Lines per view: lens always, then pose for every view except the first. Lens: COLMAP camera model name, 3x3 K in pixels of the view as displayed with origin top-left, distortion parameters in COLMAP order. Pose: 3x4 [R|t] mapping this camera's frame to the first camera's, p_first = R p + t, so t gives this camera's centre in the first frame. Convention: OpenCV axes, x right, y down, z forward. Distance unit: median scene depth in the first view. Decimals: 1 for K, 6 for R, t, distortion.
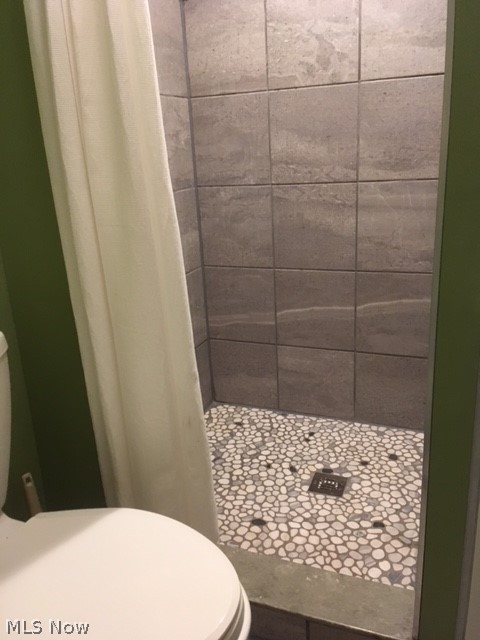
lens RADIAL K [[538.8, 0, 241.0], [0, 538.8, 319.1], [0, 0, 1]] dist [0.079577, -0.115946]
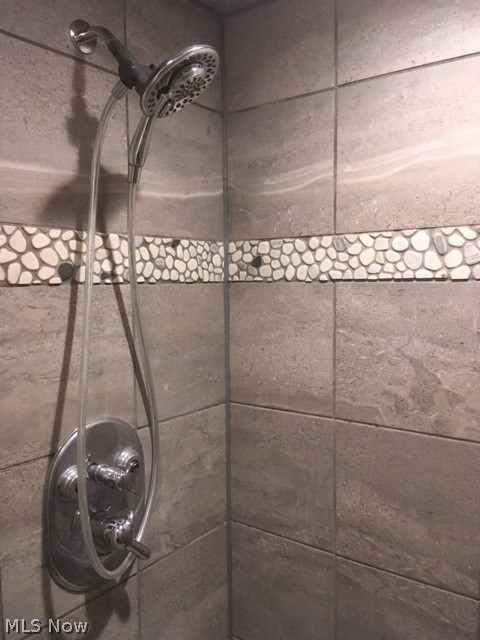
lens RADIAL K [[538.8, 0, 237.5], [0, 538.8, 319.9], [0, 0, 1]] dist [0.079577, -0.115946]
pose [[0.966518, 0.061072, -0.249226, 0.089993], [-0.120382, 0.965664, -0.230221, -0.362921], [0.226609, 0.252515, 0.940683, 0.323606]]
